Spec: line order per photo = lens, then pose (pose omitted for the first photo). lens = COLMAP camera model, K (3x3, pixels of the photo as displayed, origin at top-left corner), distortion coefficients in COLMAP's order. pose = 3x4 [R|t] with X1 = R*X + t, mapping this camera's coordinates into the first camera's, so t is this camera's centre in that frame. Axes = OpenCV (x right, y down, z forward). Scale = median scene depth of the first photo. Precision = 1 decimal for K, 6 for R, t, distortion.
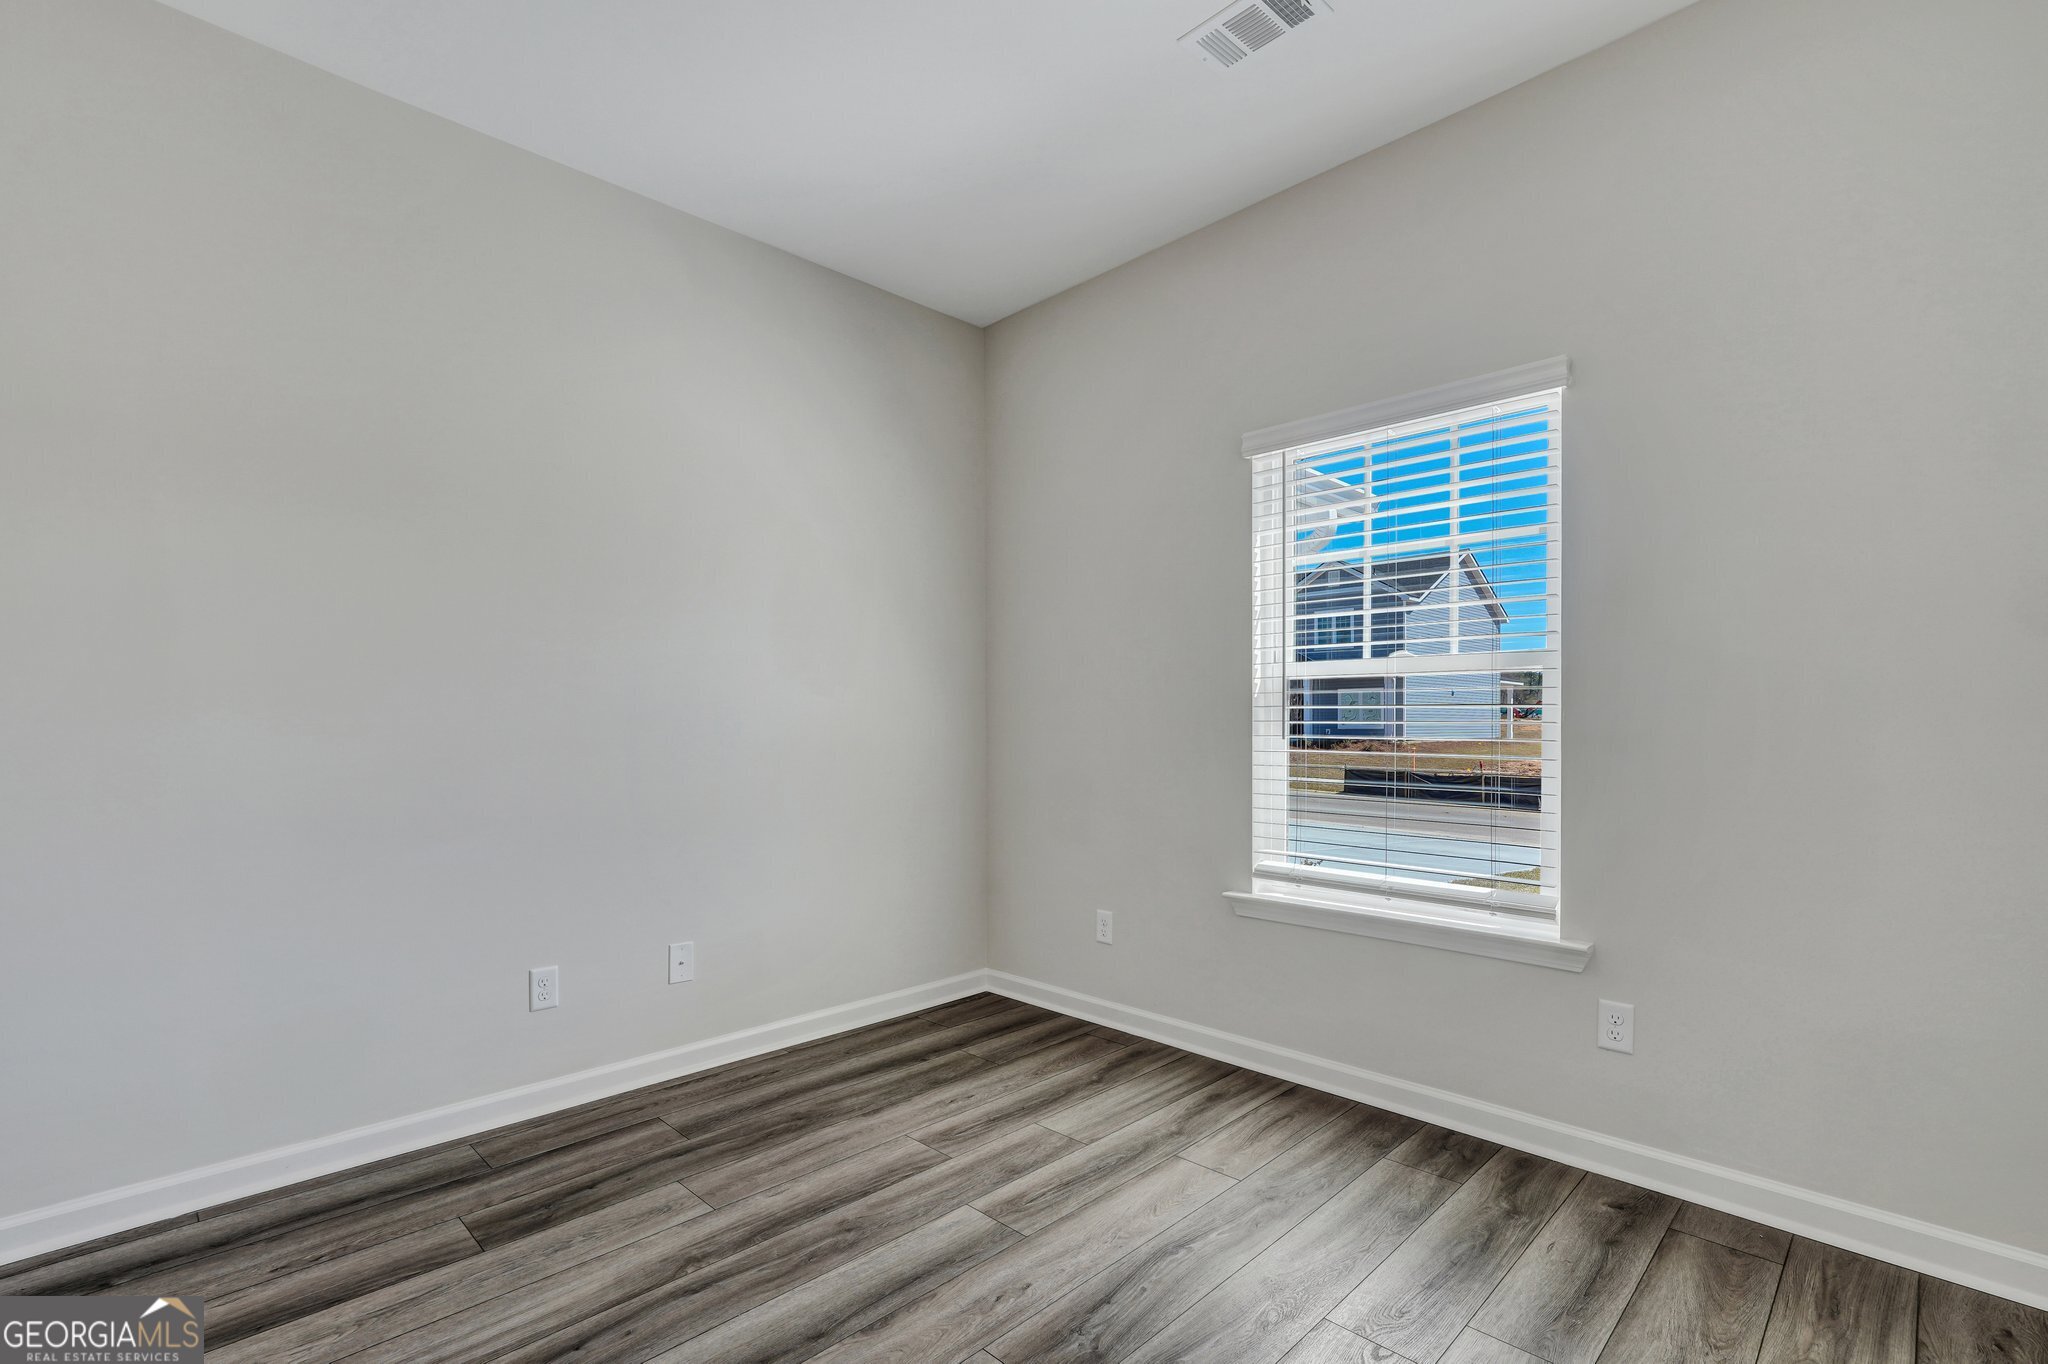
lens RADIAL K [[930.5, 0, 976.1], [0, 930.5, 730.0], [0, 0, 1]] dist [-0.008352, 0.005476]
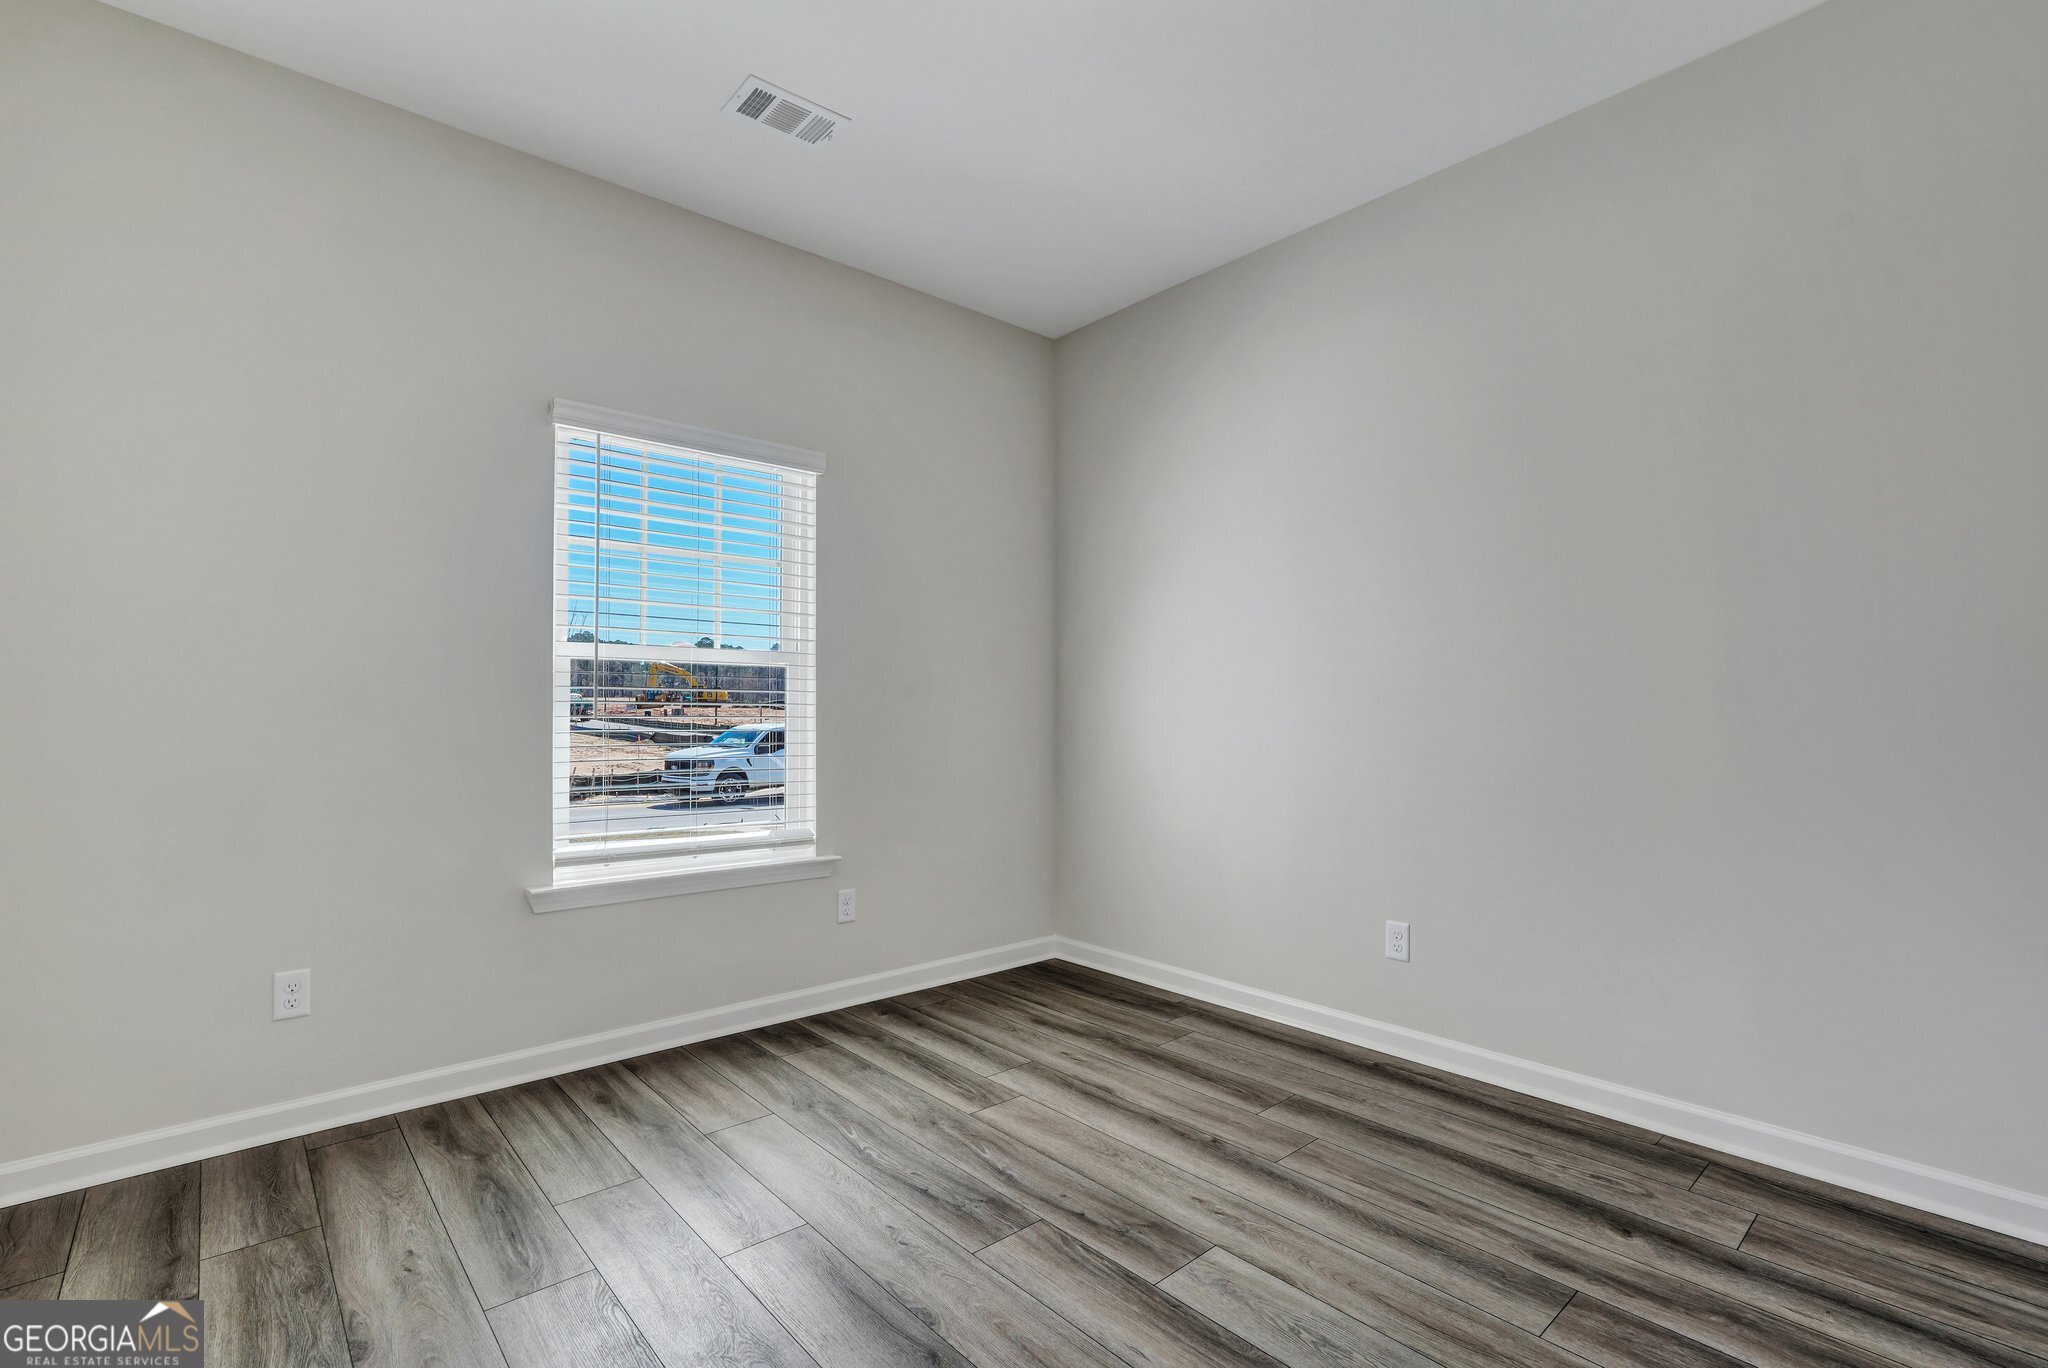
lens RADIAL K [[930.5, 0, 1011.7], [0, 930.5, 680.7], [0, 0, 1]] dist [-0.008352, 0.005476]
pose [[0.045189, 0.042057, 0.998093, -0.707586], [0.011153, 0.999030, -0.042601, 0.017264], [-0.998916, 0.013057, 0.044676, 0.562430]]
